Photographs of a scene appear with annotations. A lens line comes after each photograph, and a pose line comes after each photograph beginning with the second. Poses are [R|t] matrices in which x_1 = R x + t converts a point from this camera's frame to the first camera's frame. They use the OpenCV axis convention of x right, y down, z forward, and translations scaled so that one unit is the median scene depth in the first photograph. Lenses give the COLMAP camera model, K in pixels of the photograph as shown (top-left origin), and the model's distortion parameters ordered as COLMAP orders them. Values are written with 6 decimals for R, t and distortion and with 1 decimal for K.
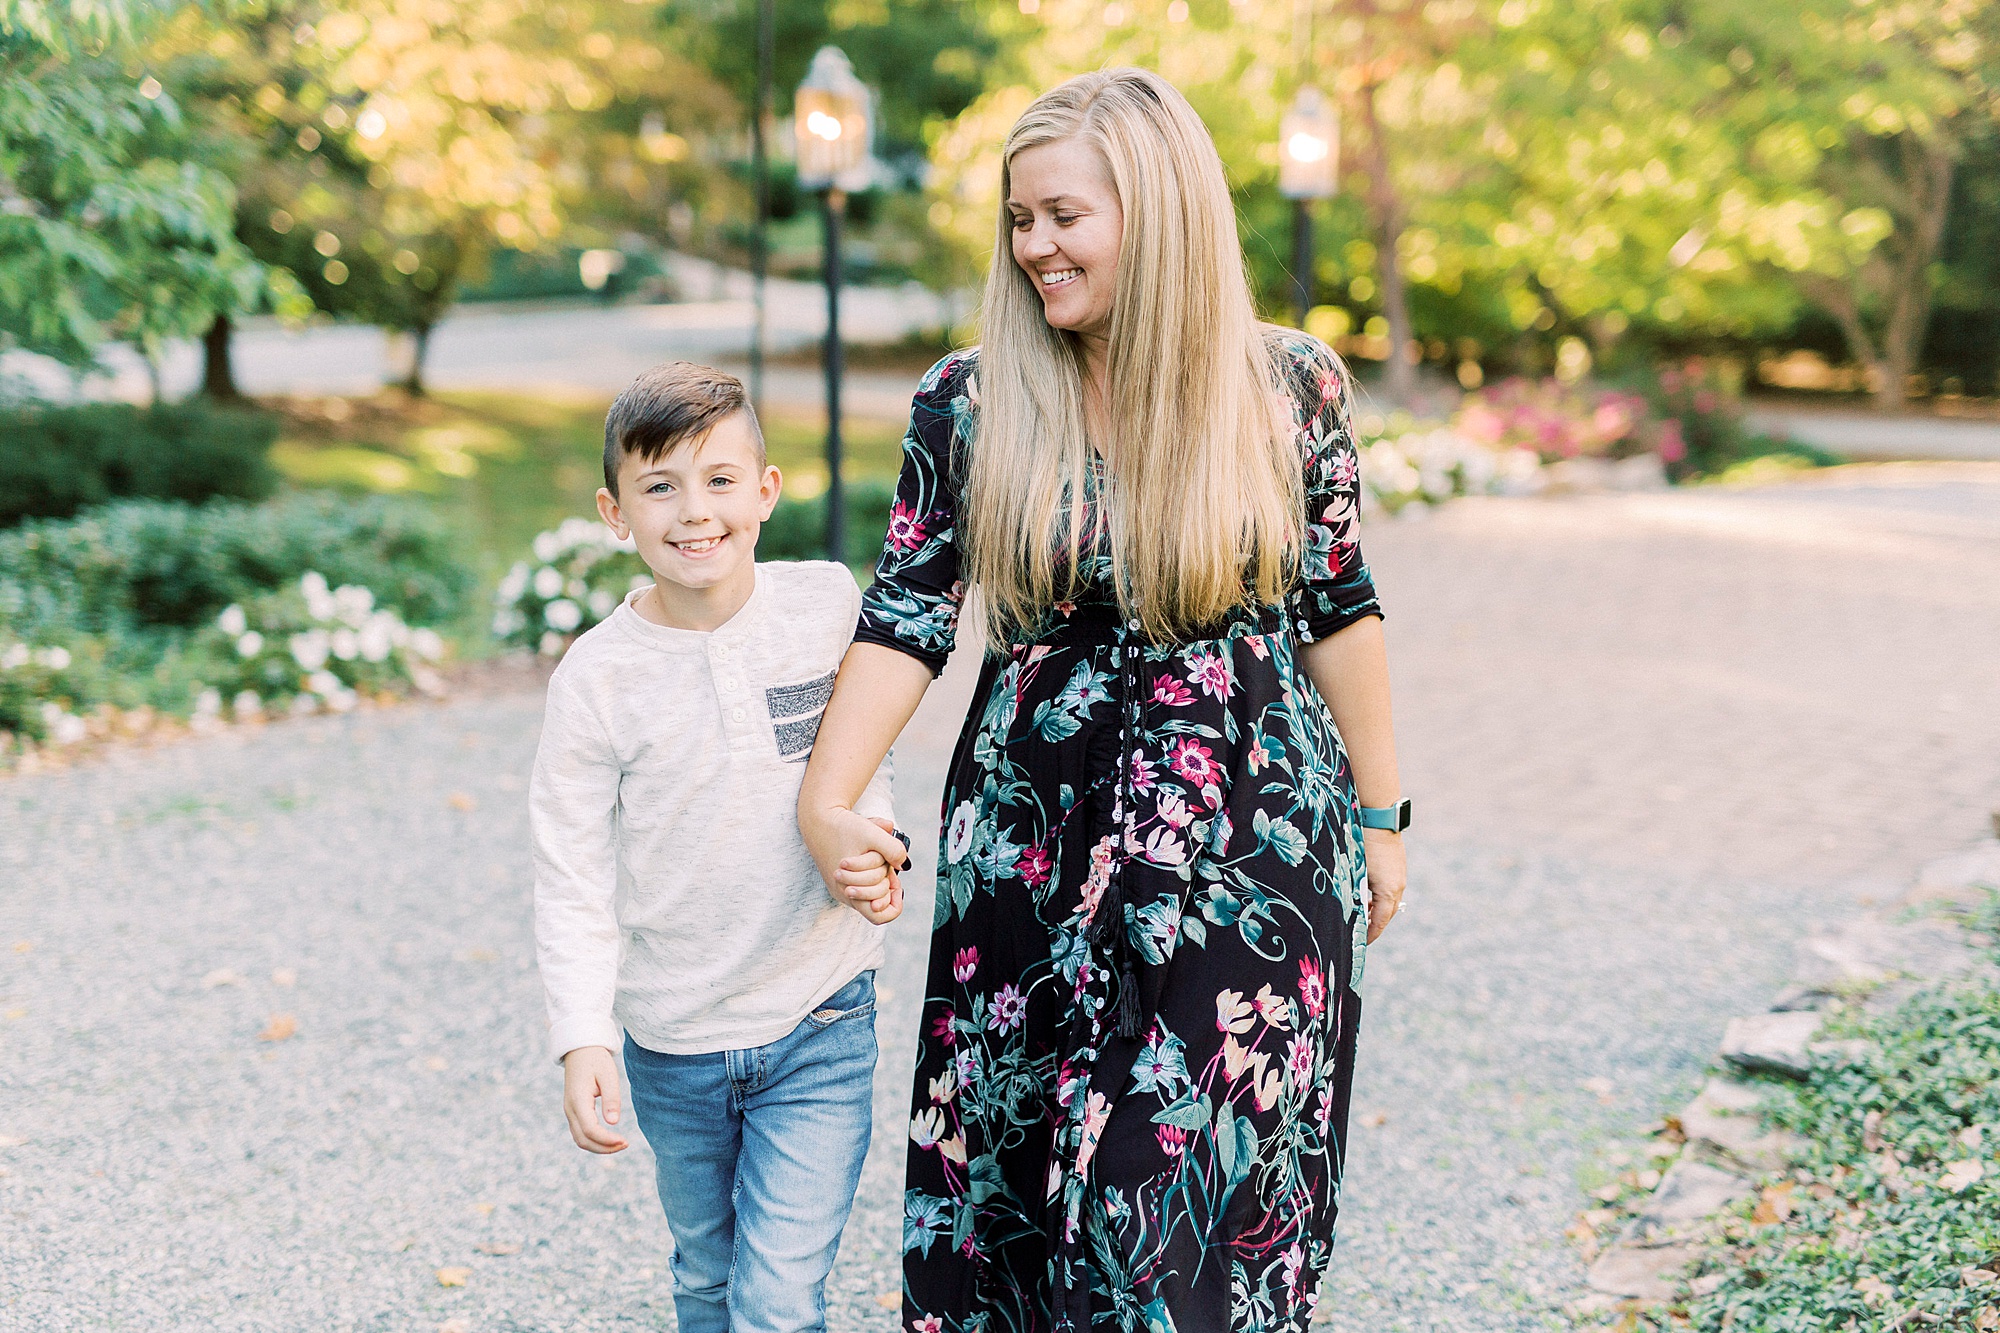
lens RADIAL K [[3047.3, 0, 999.0], [0, 3047.3, 663.8], [0, 0, 1]] dist [-0.001296, 0.000913]
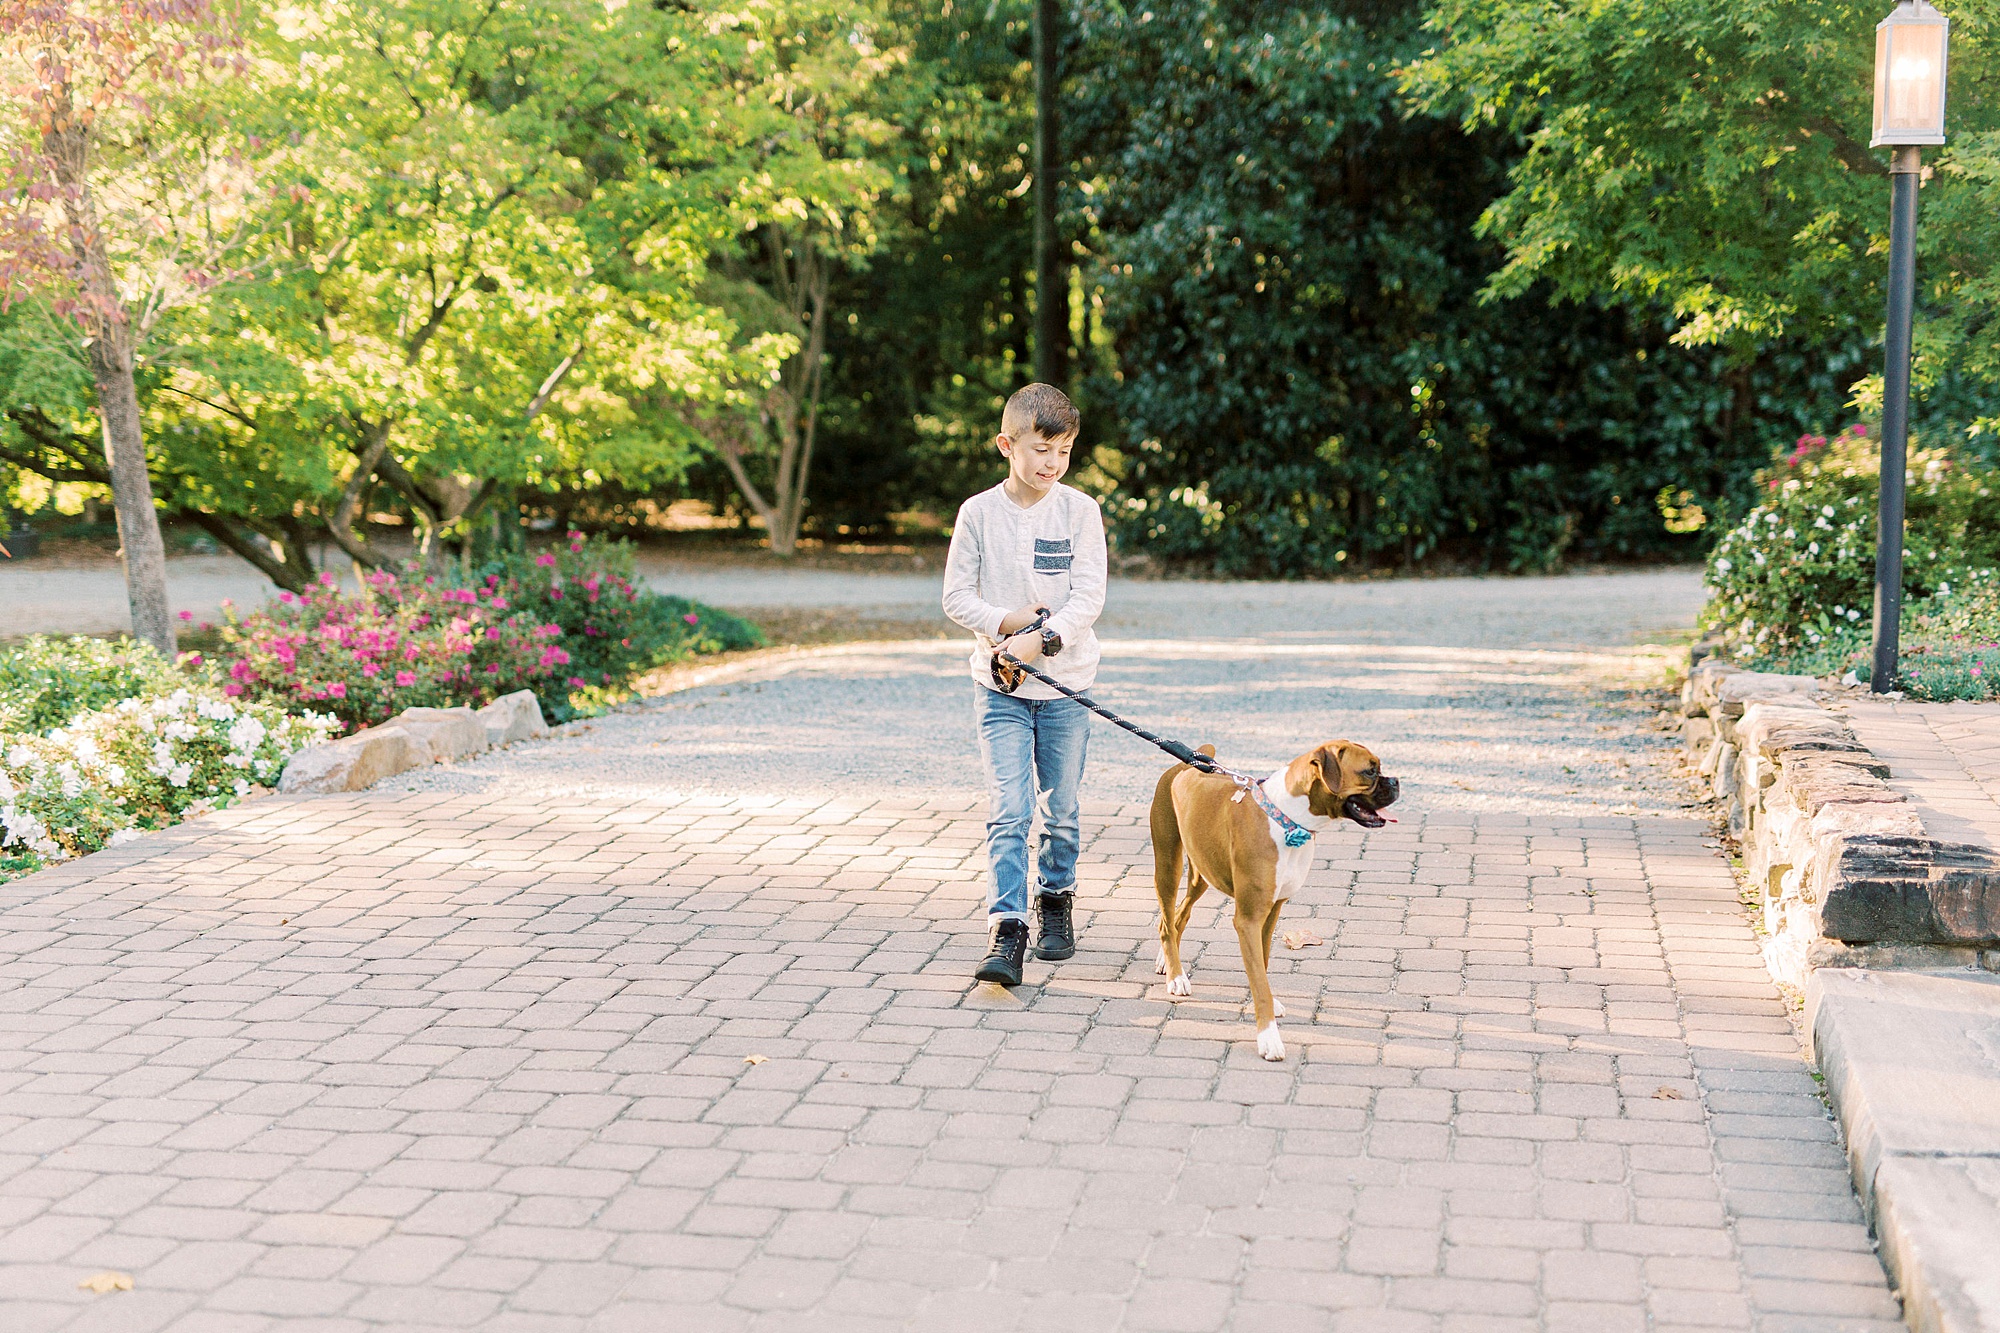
lens RADIAL K [[3047.3, 0, 999.0], [0, 3047.3, 663.8], [0, 0, 1]] dist [-0.001296, 0.000913]
pose [[0.932508, -0.052071, 0.357375, 0.052591], [0.067329, 0.997268, -0.030376, -0.034185], [-0.354817, 0.052387, 0.933467, 0.247417]]
